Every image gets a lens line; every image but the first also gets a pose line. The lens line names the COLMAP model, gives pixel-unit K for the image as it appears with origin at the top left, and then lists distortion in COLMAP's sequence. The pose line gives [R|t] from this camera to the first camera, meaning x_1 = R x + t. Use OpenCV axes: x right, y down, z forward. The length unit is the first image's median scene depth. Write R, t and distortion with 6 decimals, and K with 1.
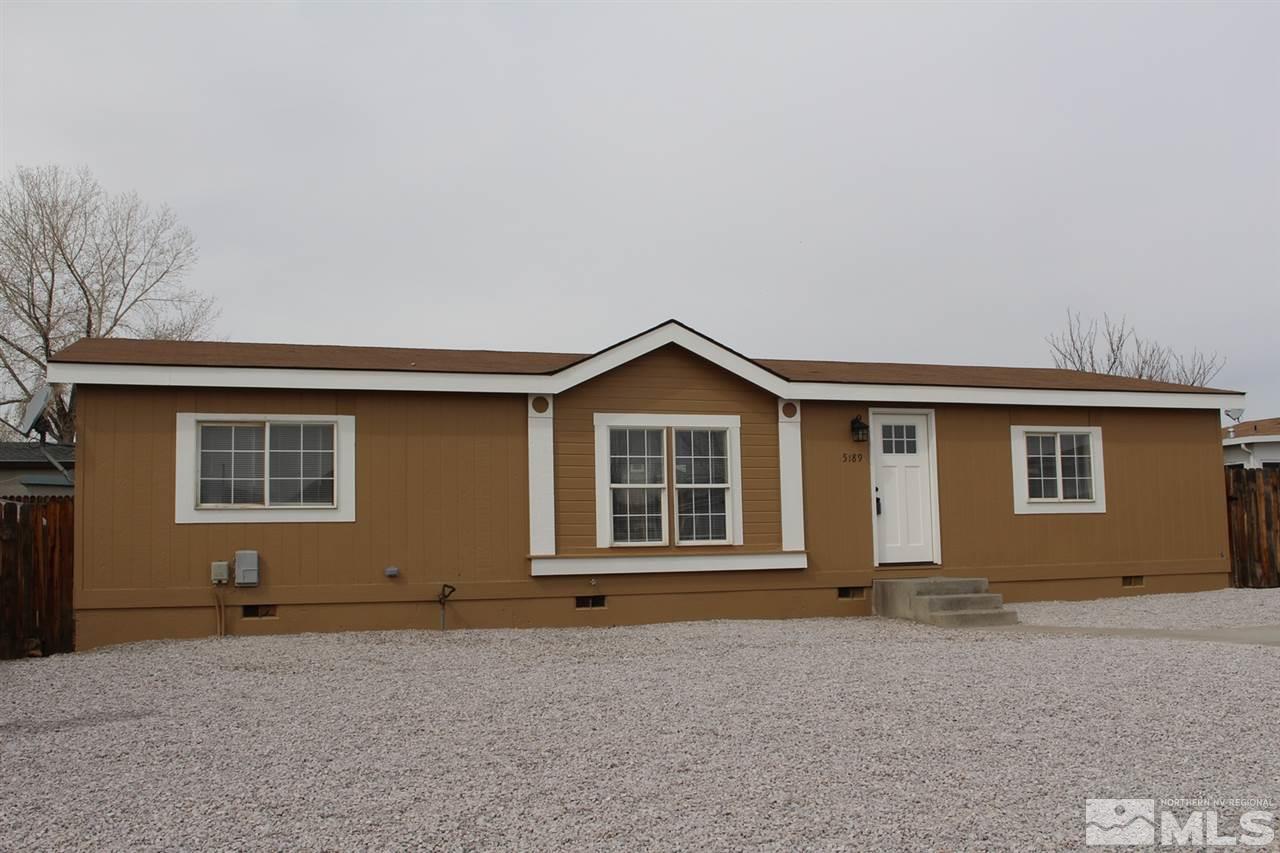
lens RADIAL K [[1208.7, 0, 634.8], [0, 1208.7, 437.0], [0, 0, 1]] dist [-0.097802, 0.000000]
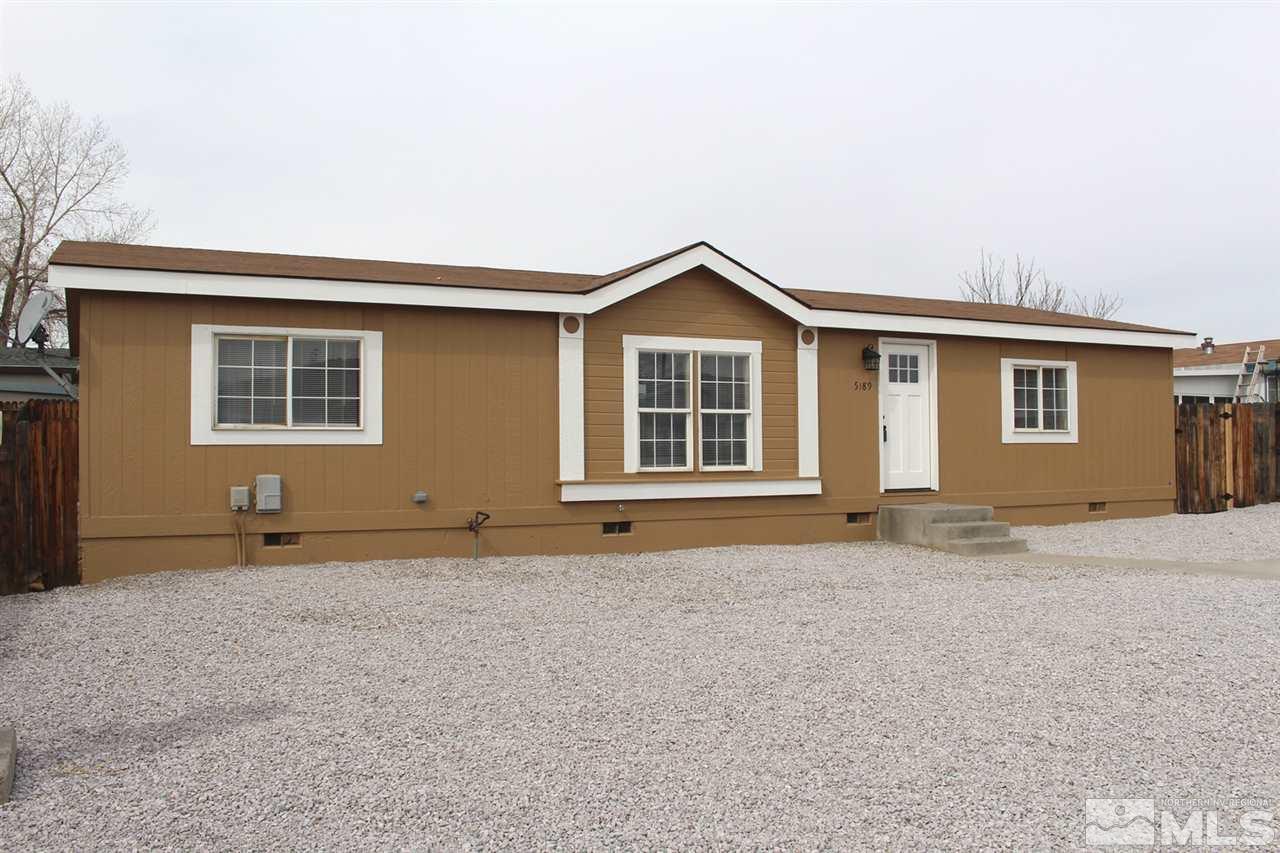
lens RADIAL K [[1058.6, 0, 606.9], [0, 1058.6, 417.5], [0, 0, 1]] dist [-0.149862, 0.121949]
pose [[0.993534, 0.018456, 0.112029, -0.138935], [-0.025487, 0.997772, 0.061650, -0.005454], [-0.110642, -0.064106, 0.991791, 0.150806]]
